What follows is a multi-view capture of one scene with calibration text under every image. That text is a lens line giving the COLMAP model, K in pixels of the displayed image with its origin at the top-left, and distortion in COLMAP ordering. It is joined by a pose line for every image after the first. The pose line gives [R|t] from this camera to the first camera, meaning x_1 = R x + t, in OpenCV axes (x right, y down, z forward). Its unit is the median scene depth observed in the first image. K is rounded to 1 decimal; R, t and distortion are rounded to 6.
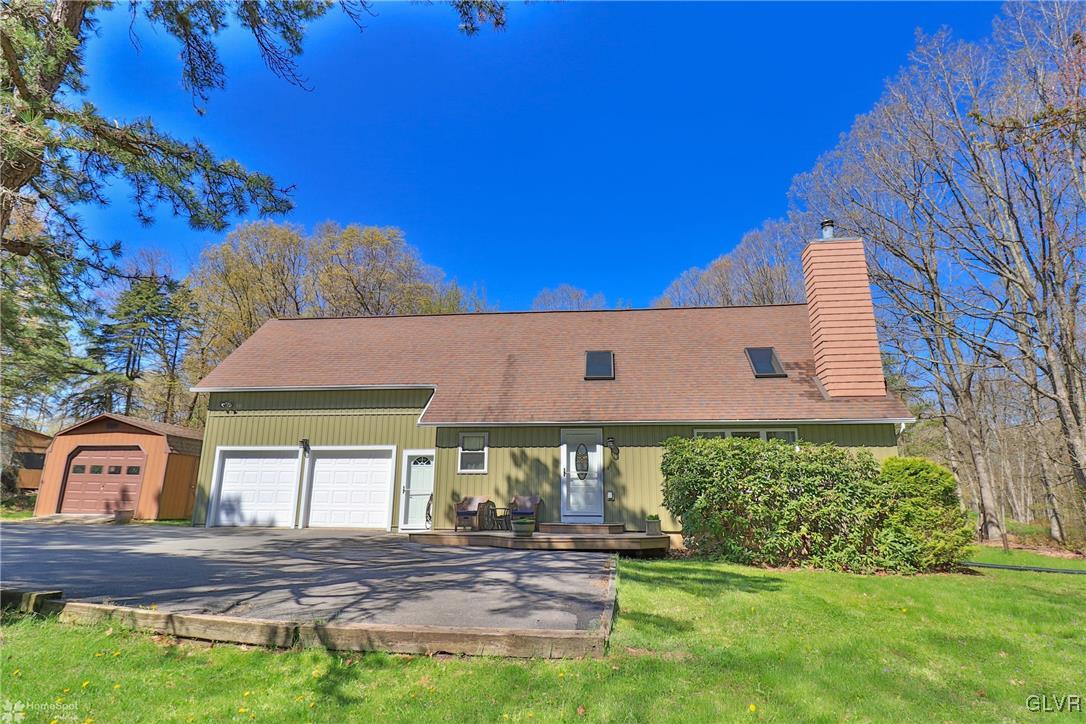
lens RADIAL K [[595.9, 0, 549.6], [0, 595.9, 362.8], [0, 0, 1]] dist [-0.016630, -0.001248]
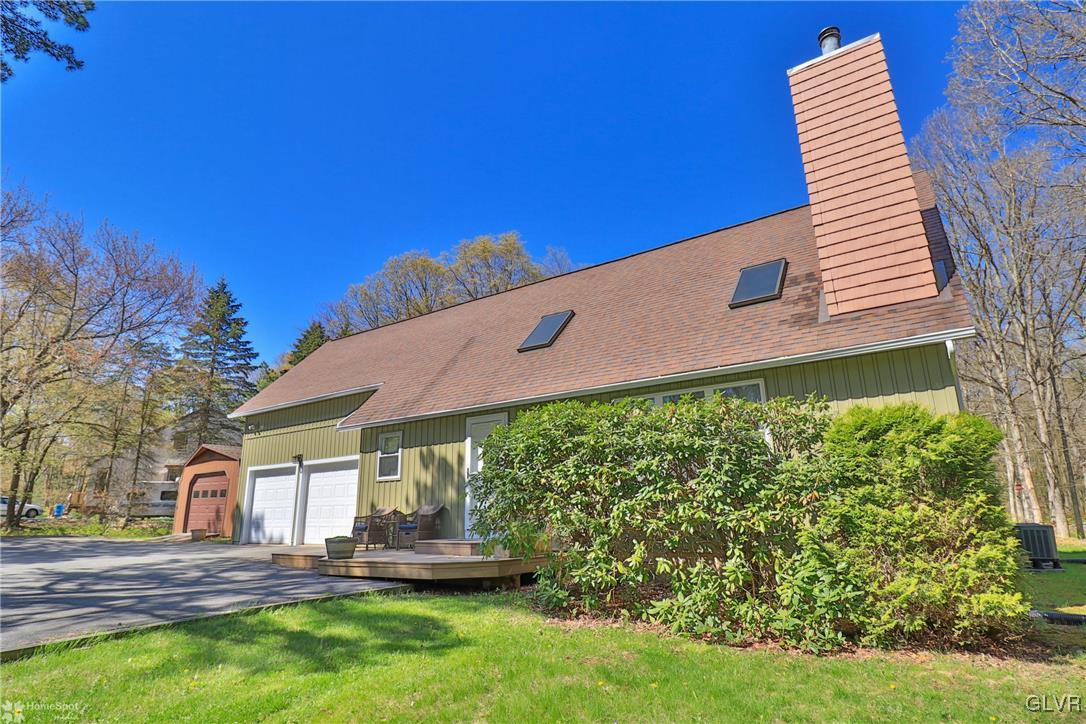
lens RADIAL K [[595.9, 0, 549.6], [0, 595.9, 362.8], [0, 0, 1]] dist [-0.016630, -0.001248]
pose [[0.879718, -0.142508, -0.453639, 0.478887], [0.137638, 0.989508, -0.043933, 0.088226], [0.455140, -0.023789, 0.890102, 0.351606]]
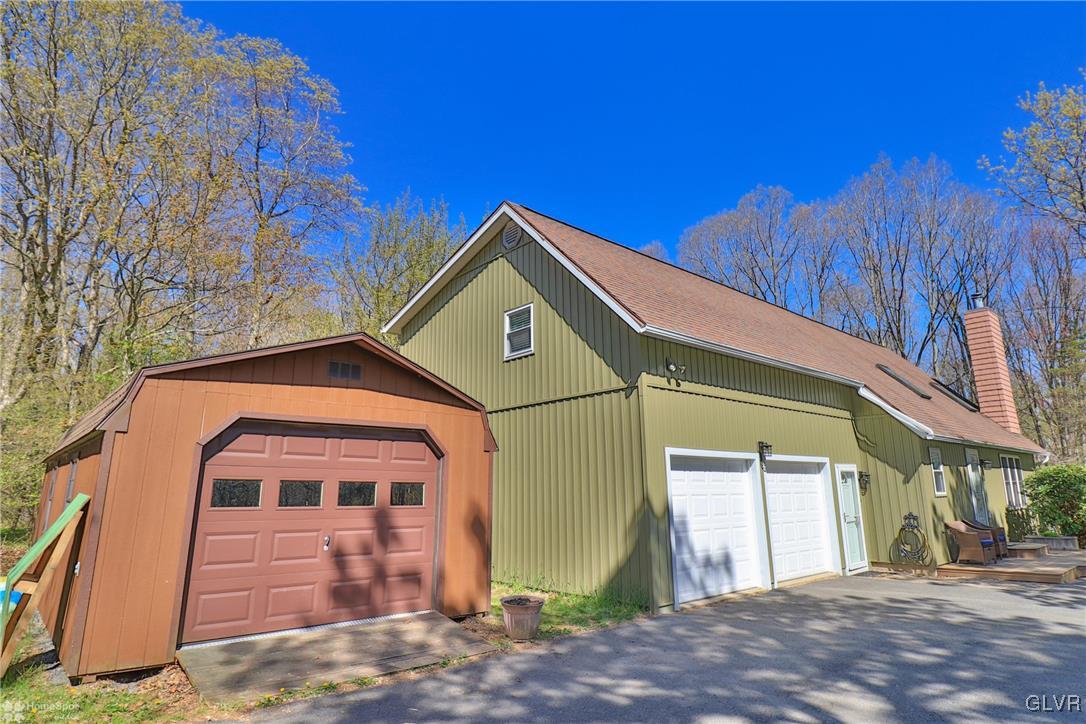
lens RADIAL K [[595.9, 0, 549.6], [0, 595.9, 362.8], [0, 0, 1]] dist [-0.016630, -0.001248]
pose [[0.656969, 0.149764, 0.738893, -1.157861], [-0.153368, 0.986126, -0.063511, 0.135373], [-0.738153, -0.071597, 0.670824, 0.844374]]
